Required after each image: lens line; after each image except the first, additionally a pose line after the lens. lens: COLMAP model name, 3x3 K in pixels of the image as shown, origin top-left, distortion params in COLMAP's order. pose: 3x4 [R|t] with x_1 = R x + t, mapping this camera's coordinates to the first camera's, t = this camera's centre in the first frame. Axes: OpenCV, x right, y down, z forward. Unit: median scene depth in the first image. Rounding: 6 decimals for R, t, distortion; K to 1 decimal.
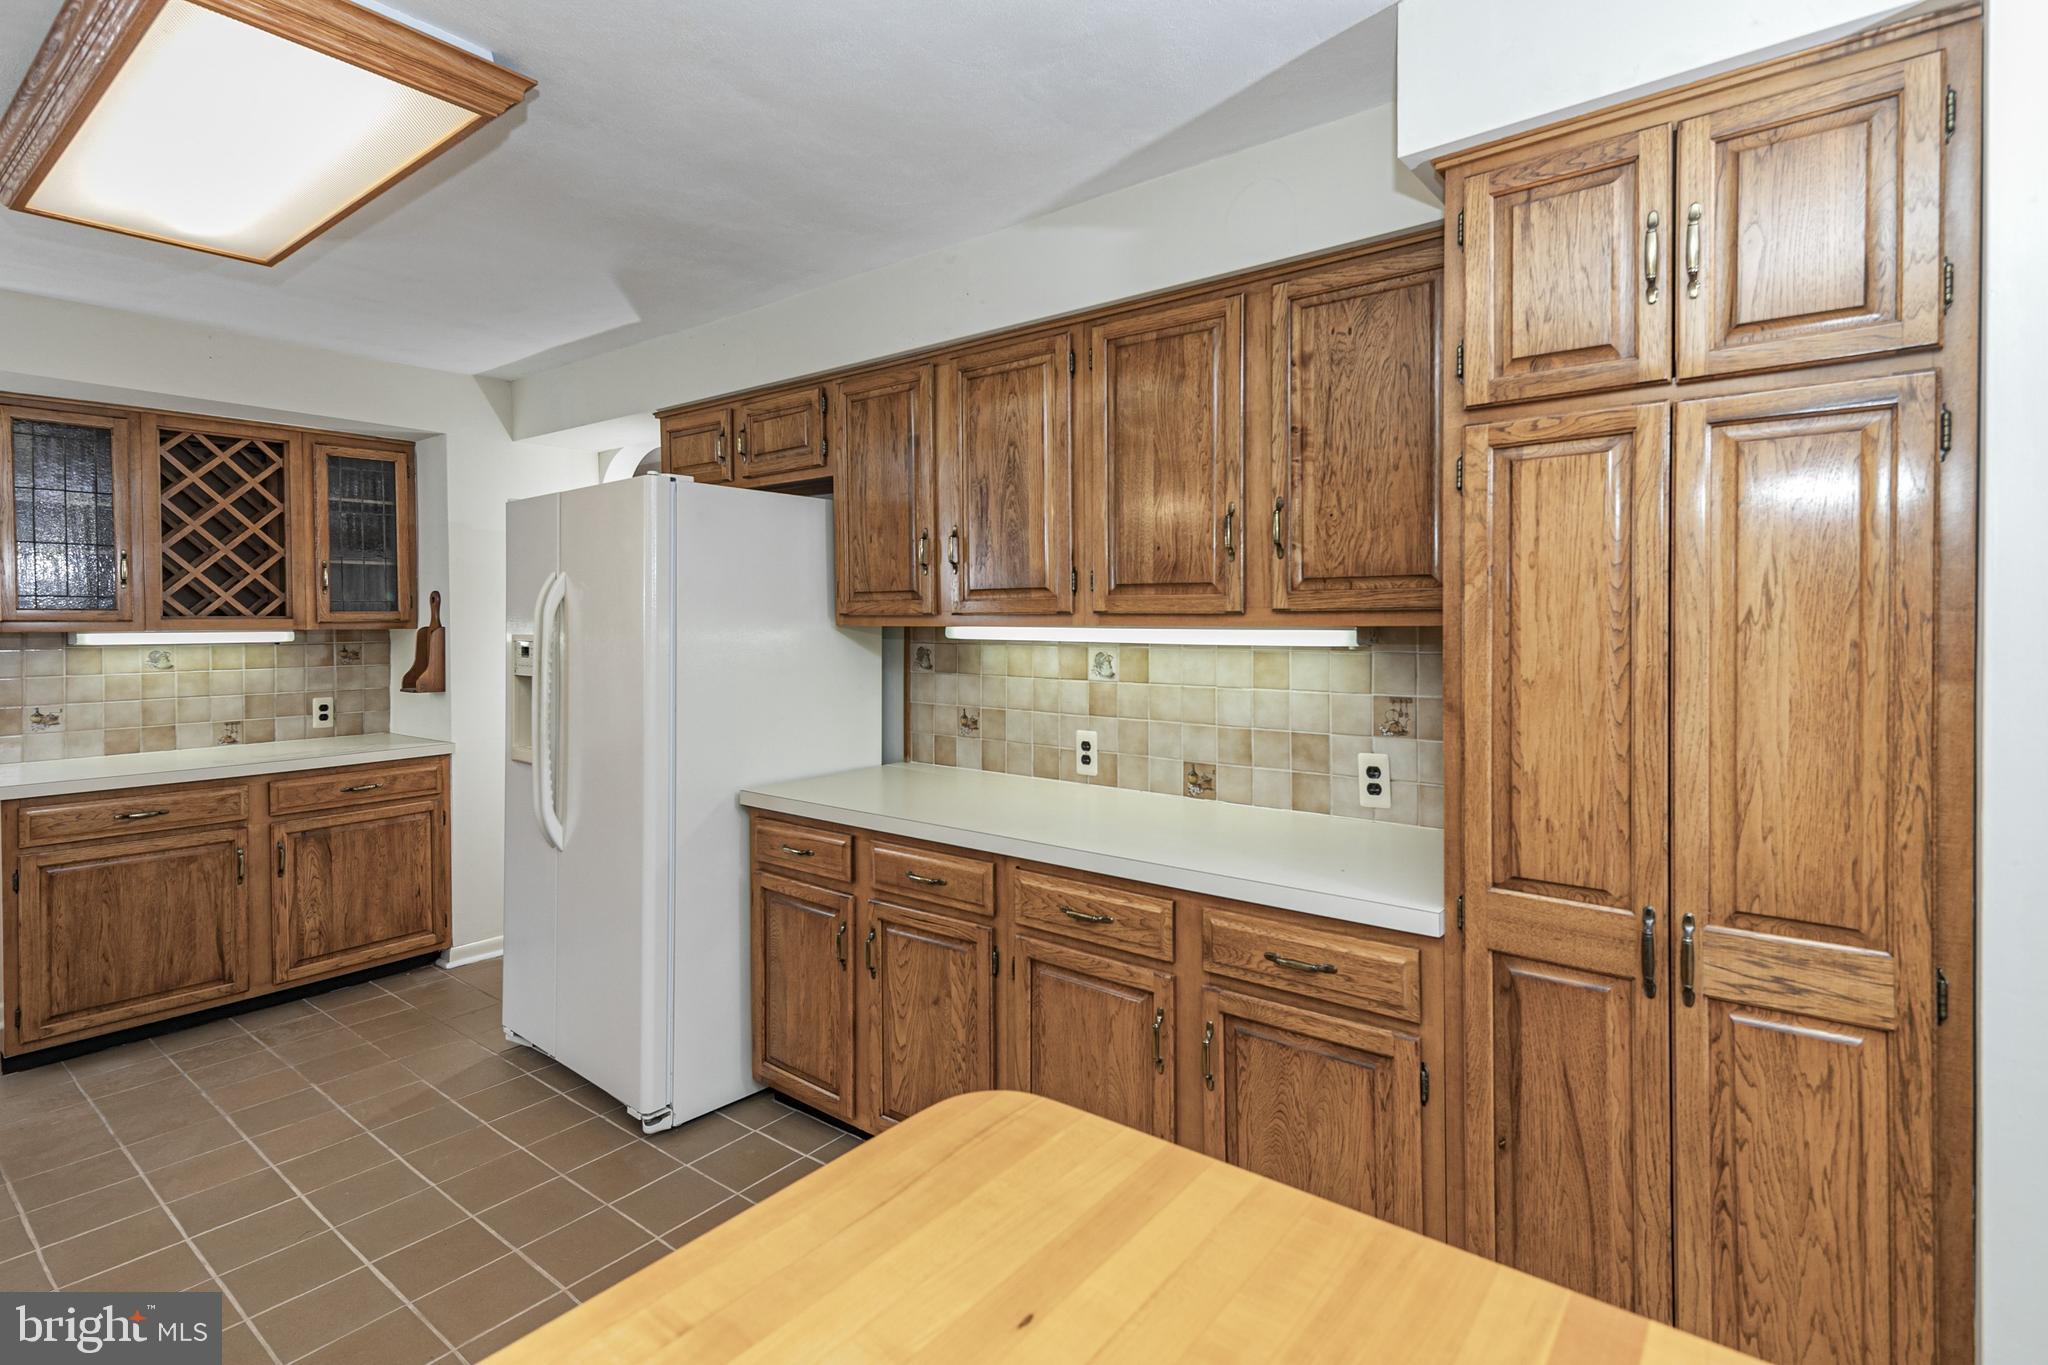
lens RADIAL K [[973.6, 0, 1030.7], [0, 973.6, 634.0], [0, 0, 1]] dist [0.002300, 0.000563]
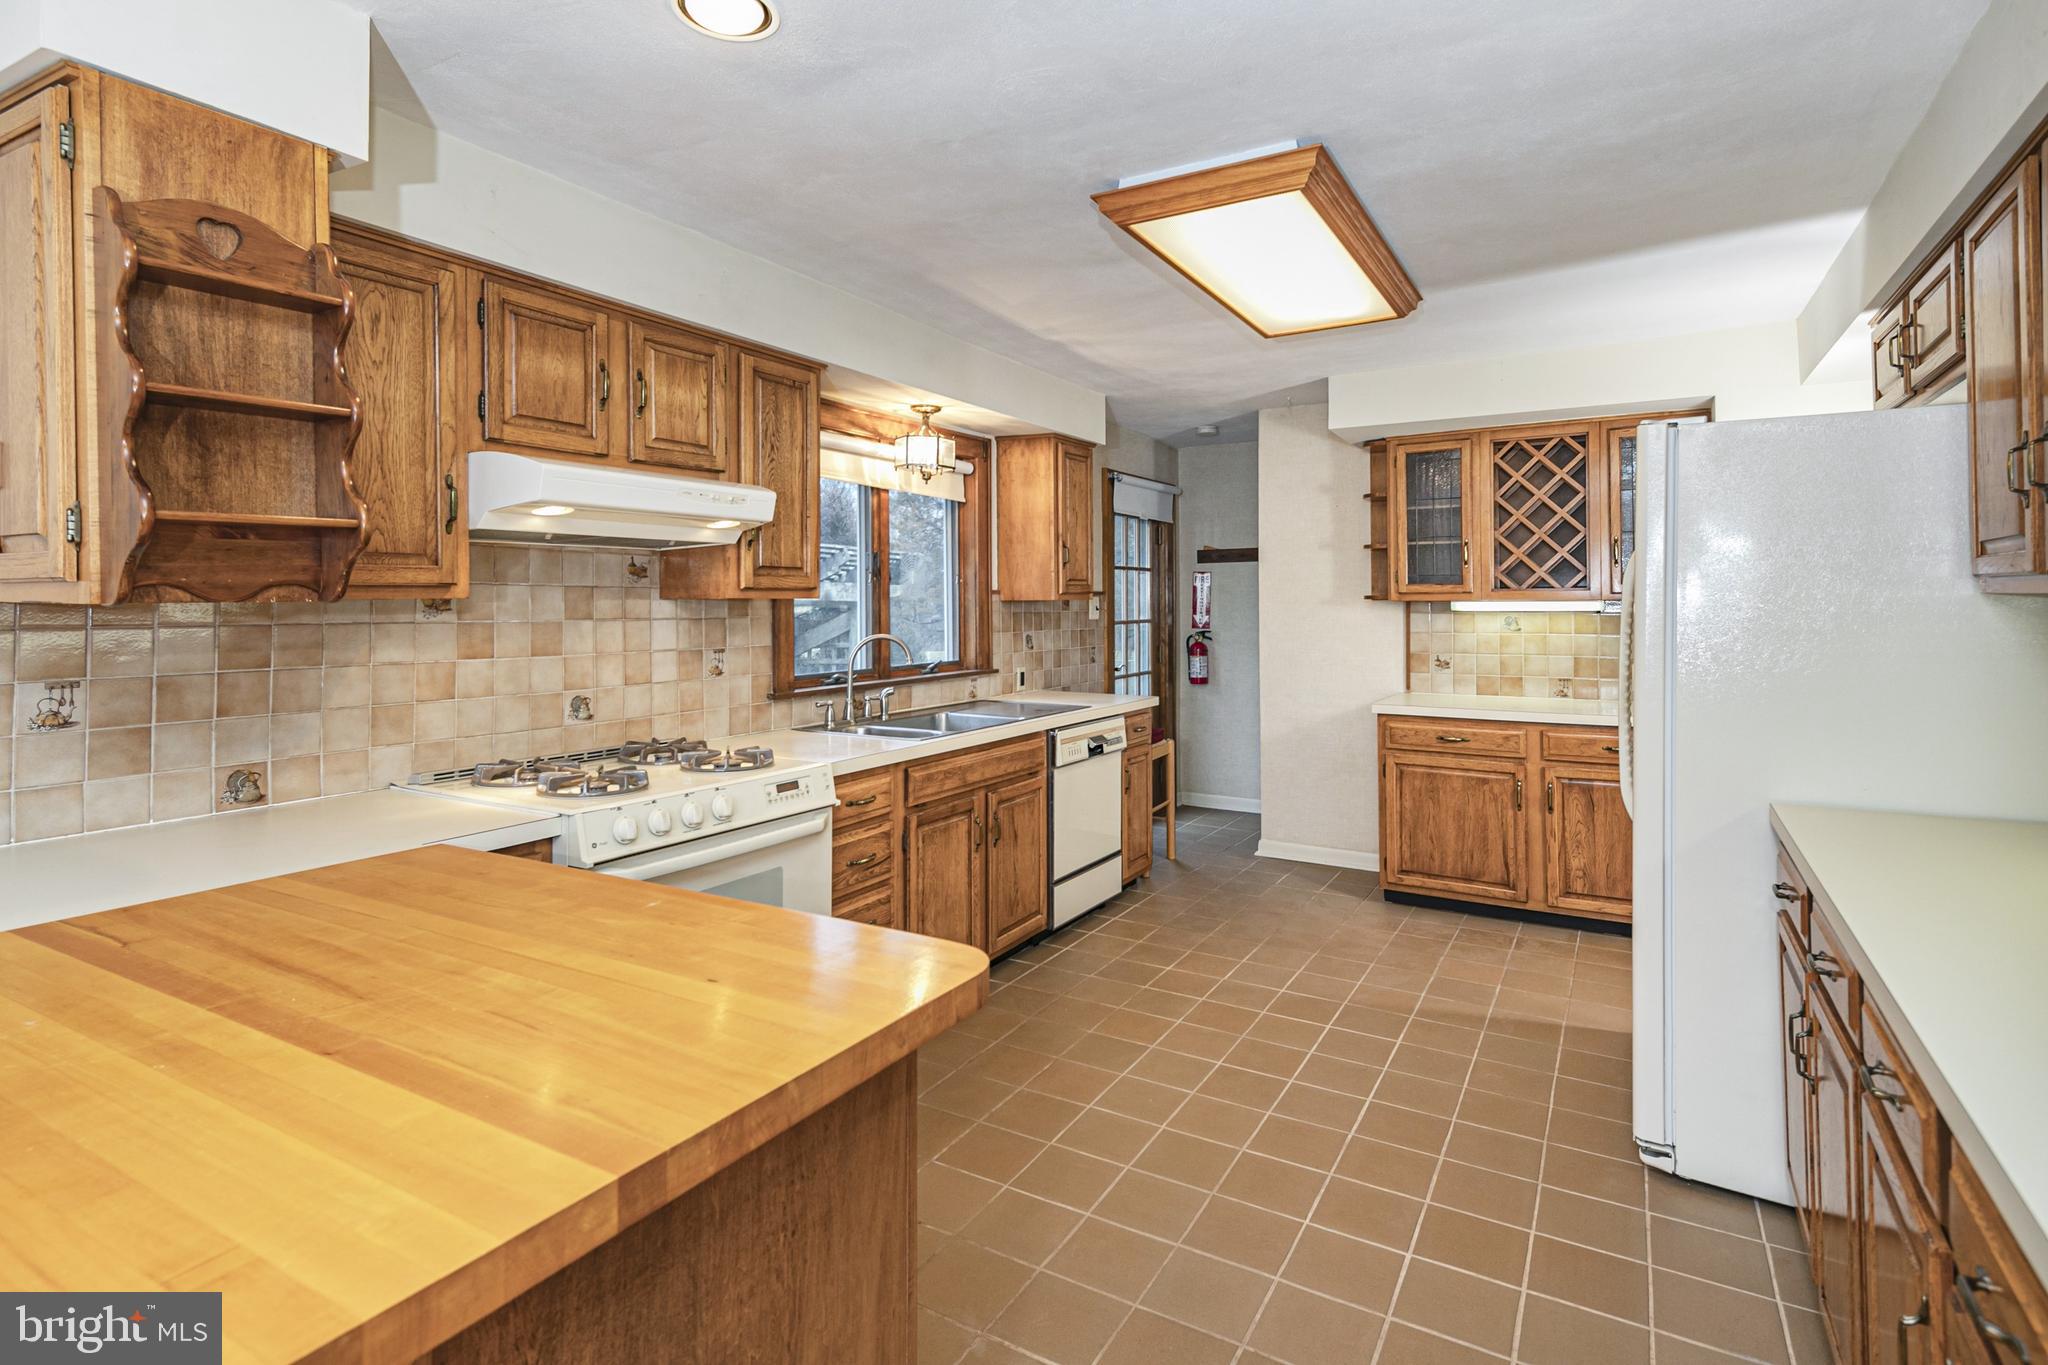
lens RADIAL K [[991.3, 0, 1022.9], [0, 991.3, 589.7], [0, 0, 1]] dist [0.000366, -0.000307]
pose [[0.132064, -0.008166, -0.991208, 0.311042], [-0.010819, 0.999895, -0.009679, 0.002266], [0.991182, 0.012002, 0.131962, 0.221180]]
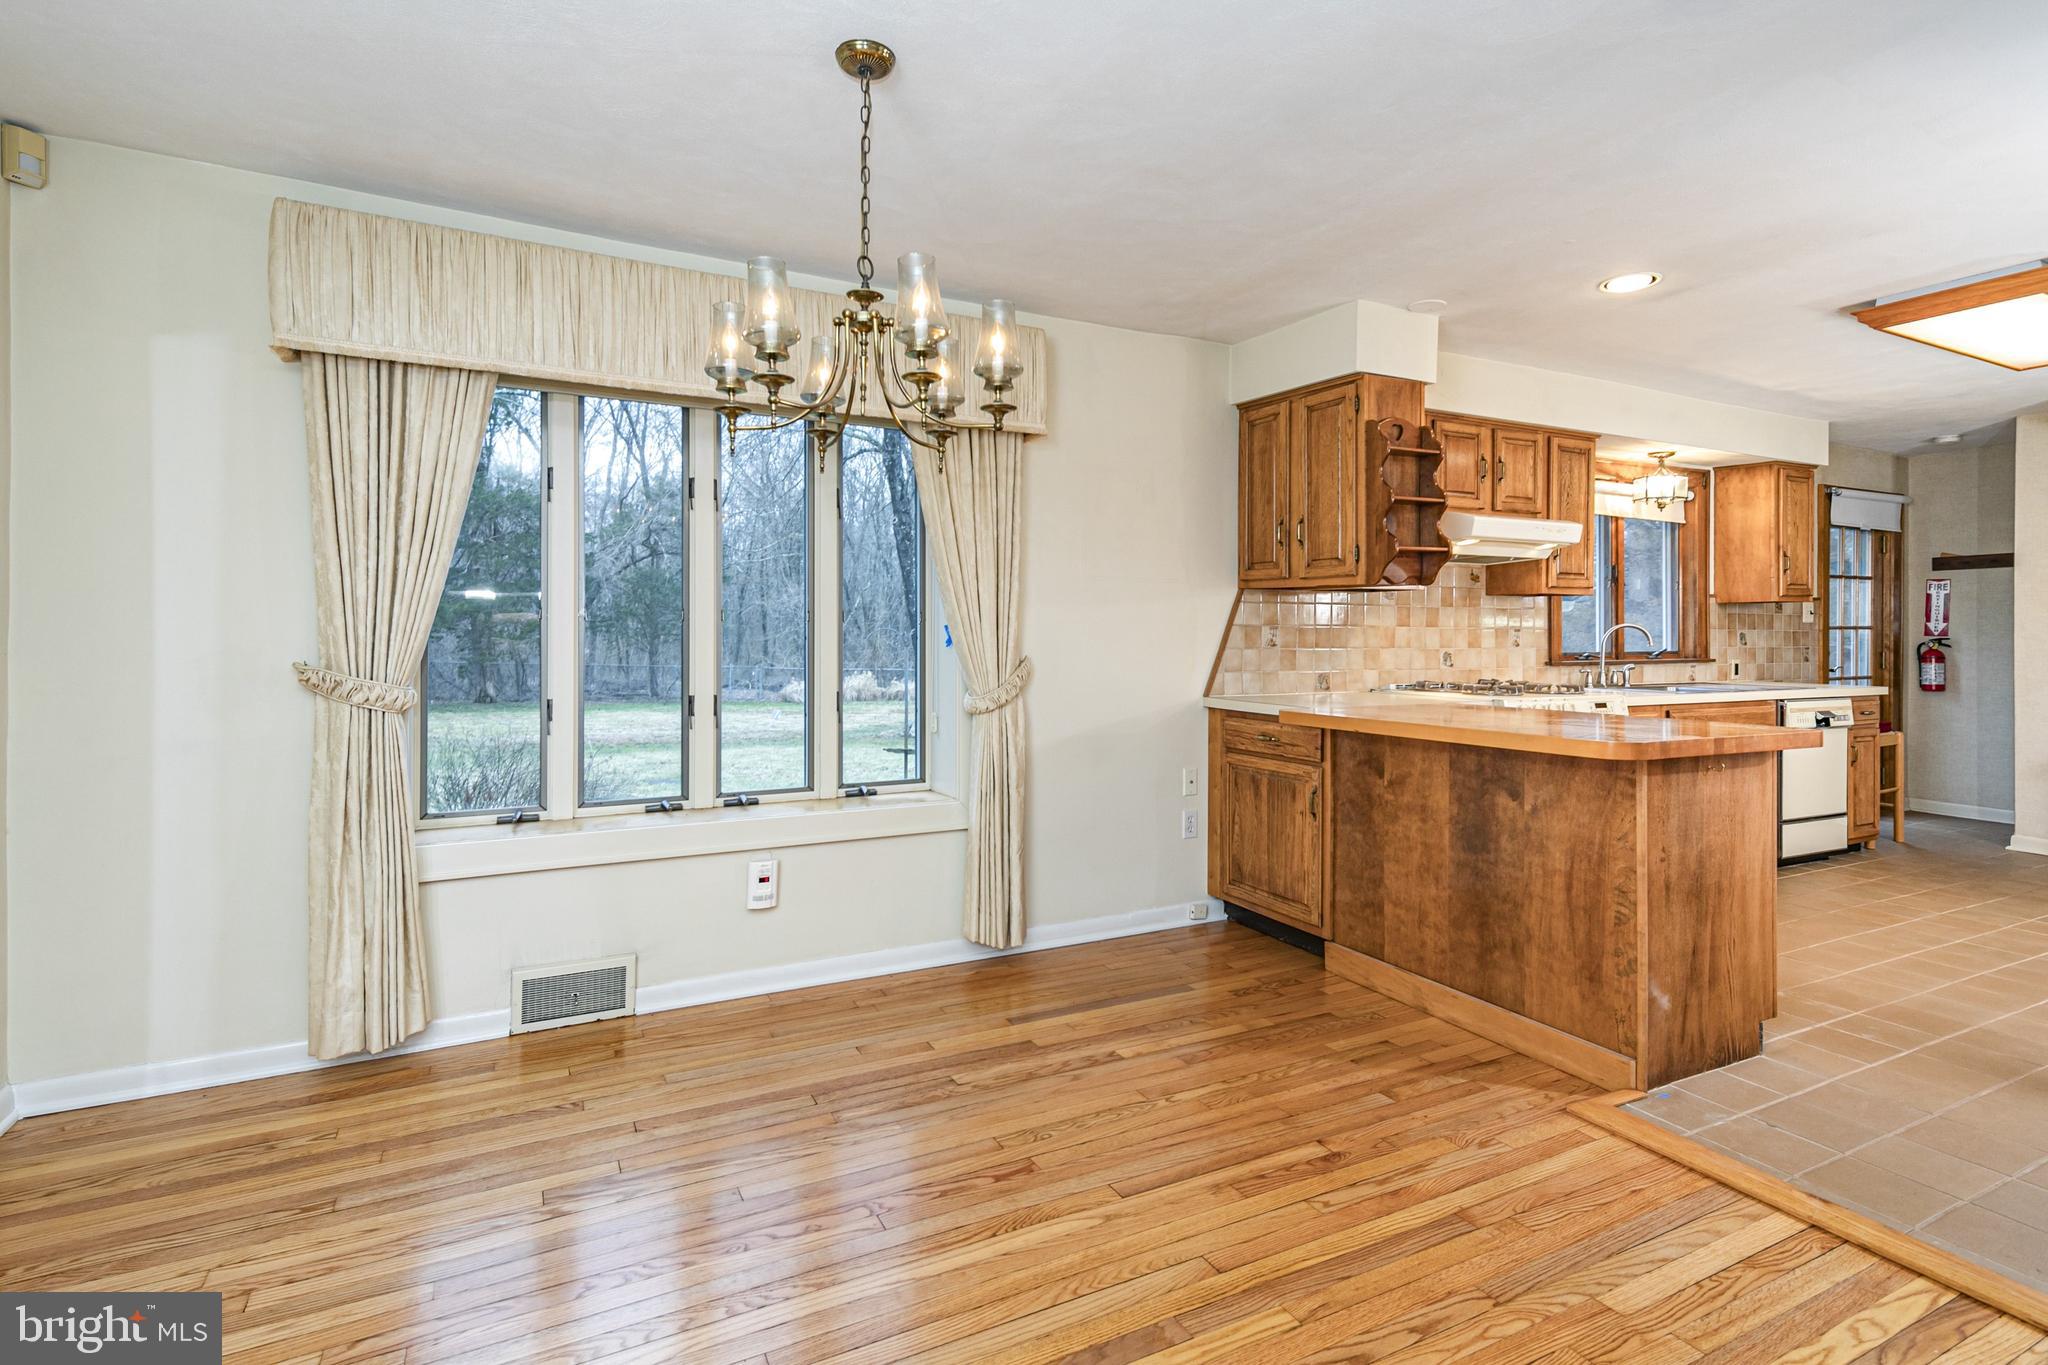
lens RADIAL K [[973.6, 0, 1030.7], [0, 973.6, 634.0], [0, 0, 1]] dist [0.002300, 0.000563]
pose [[-0.418778, 0.004772, -0.908076, 0.878686], [-0.011126, 0.999884, 0.010386, 0.049587], [0.908020, 0.014453, -0.418677, 0.024130]]
